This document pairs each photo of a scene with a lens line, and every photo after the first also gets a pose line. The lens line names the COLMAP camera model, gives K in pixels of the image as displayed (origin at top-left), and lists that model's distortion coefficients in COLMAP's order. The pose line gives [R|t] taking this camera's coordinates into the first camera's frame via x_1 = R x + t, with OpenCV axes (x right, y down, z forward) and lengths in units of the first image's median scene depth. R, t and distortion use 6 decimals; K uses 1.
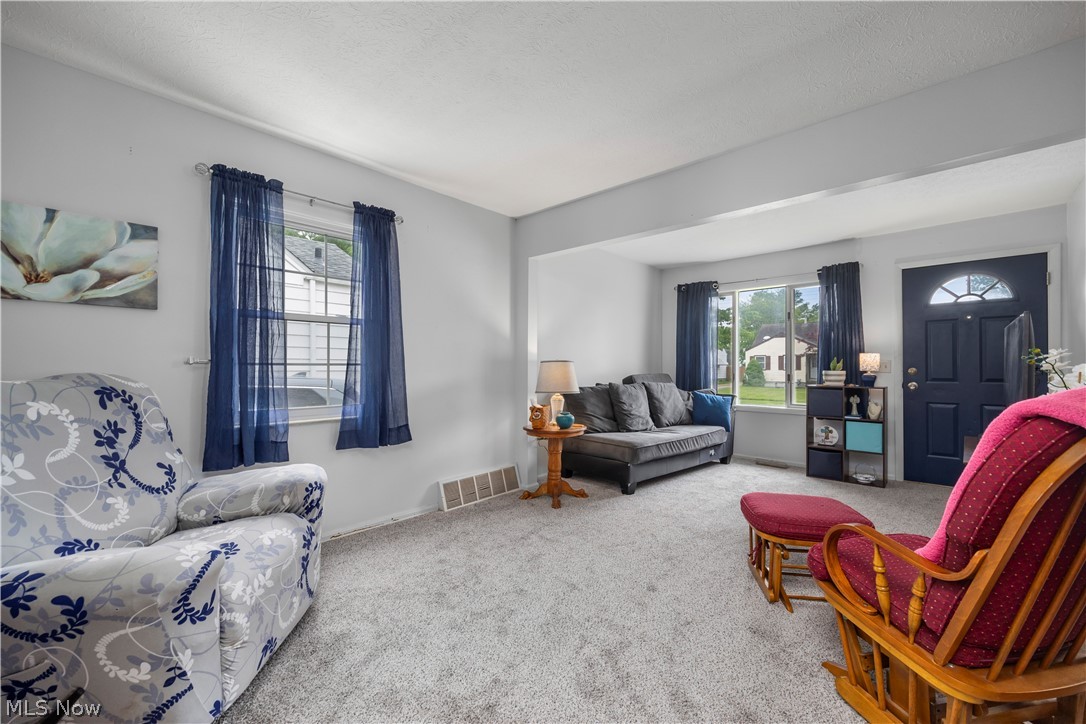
lens RADIAL K [[443.5, 0, 543.0], [0, 443.5, 362.0], [0, 0, 1]] dist [0.018092, -0.000059]
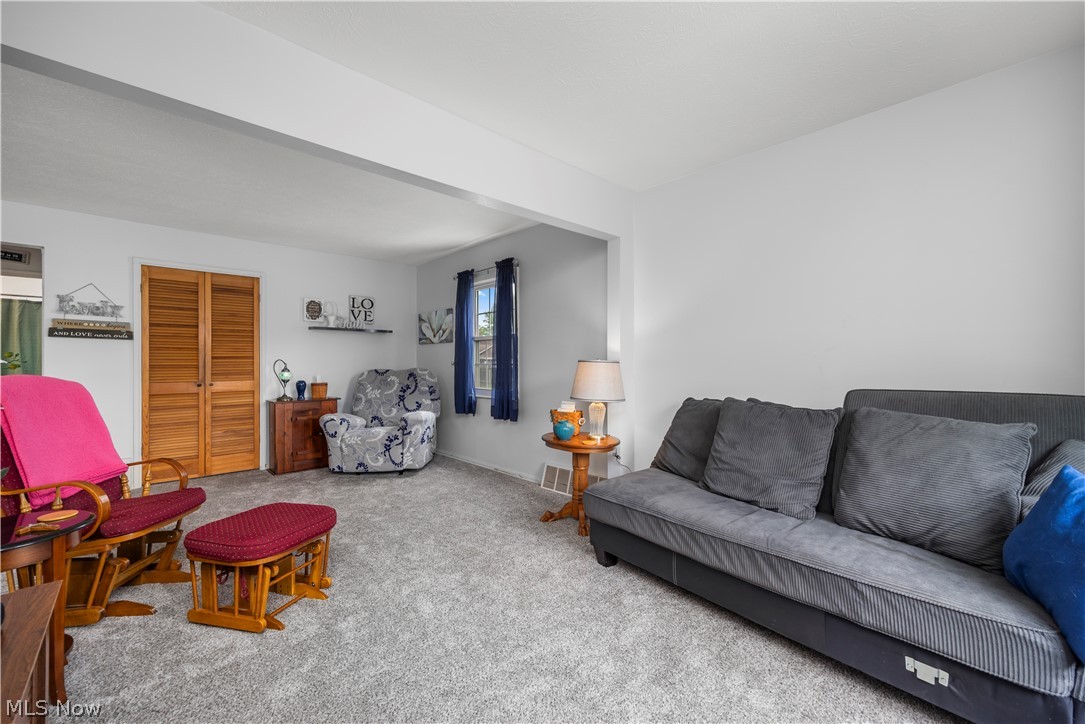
lens RADIAL K [[436.3, 0, 541.0], [0, 436.3, 362.2], [0, 0, 1]] dist [0.002408, 0.000171]
pose [[-0.072532, -0.006644, -0.997344, 0.781212], [0.006163, 0.999956, -0.007109, 0.005554], [0.997347, -0.006662, -0.072488, 0.891070]]
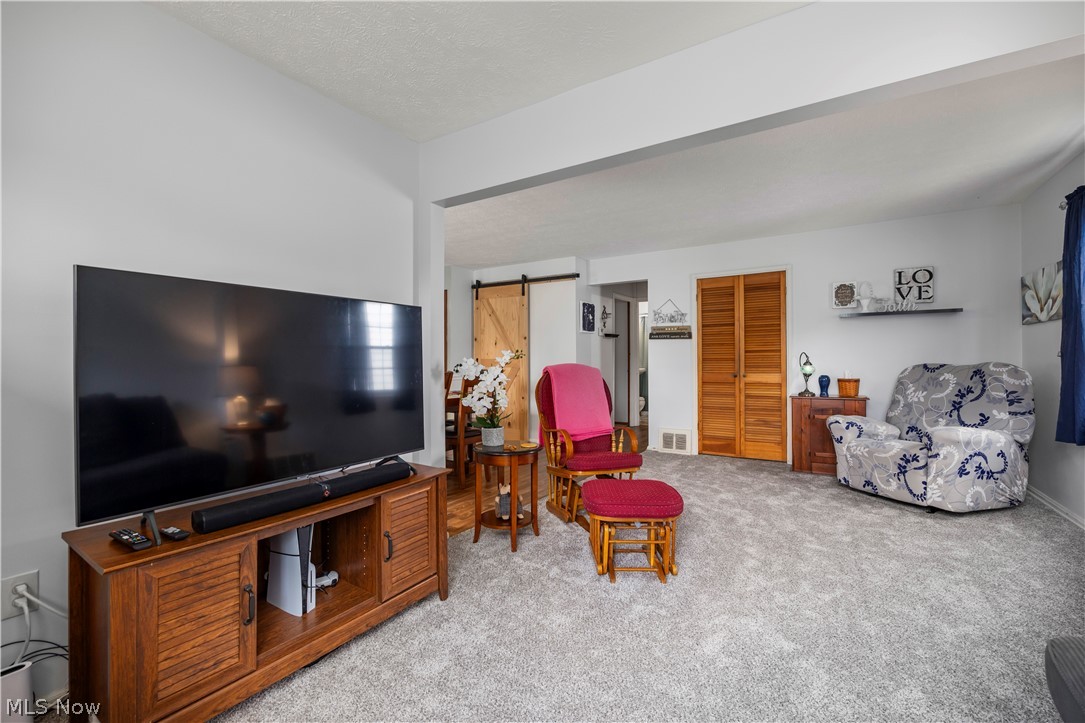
lens RADIAL K [[454.4, 0, 549.2], [0, 454.4, 360.1], [0, 0, 1]] dist [-0.008113, 0.000045]
pose [[-0.981134, -0.001475, -0.193324, 0.529303], [-0.000285, 0.999981, -0.006185, 0.012621], [0.193329, -0.006013, -0.981115, 1.110671]]
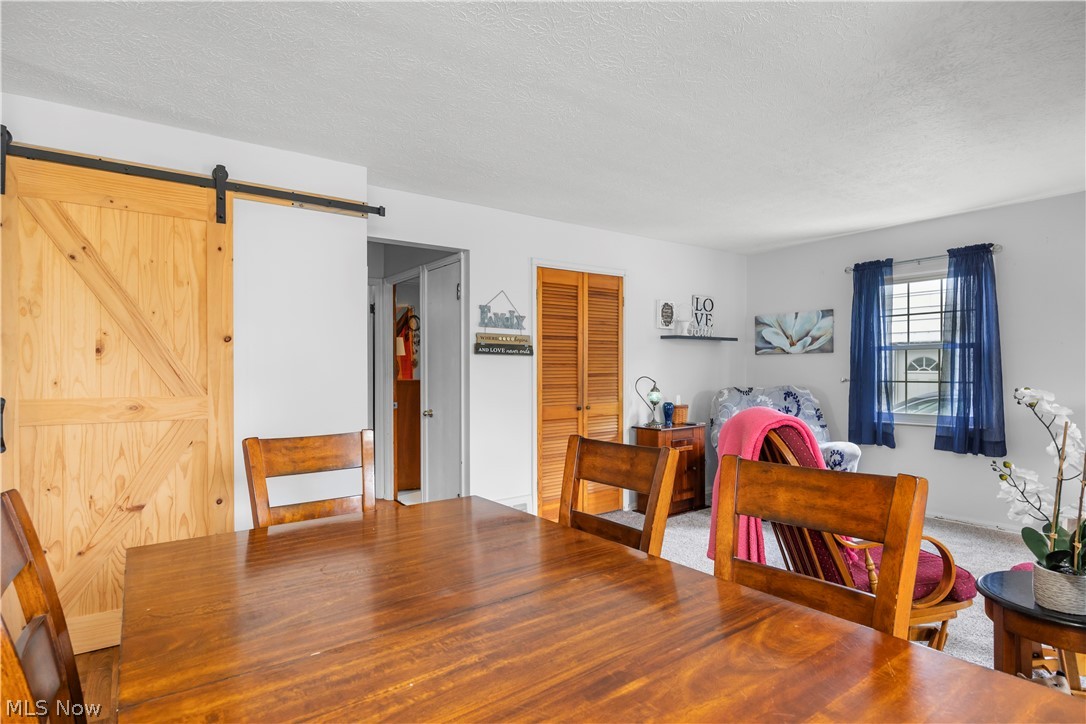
lens RADIAL K [[559.3, 0, 544.2], [0, 559.3, 373.6], [0, 0, 1]] dist [-0.002934, -0.000308]
pose [[-0.192443, 0.003822, -0.981301, 0.908491], [0.010739, 0.999941, 0.001789, -0.024324], [0.981249, -0.010193, -0.192472, 0.141952]]
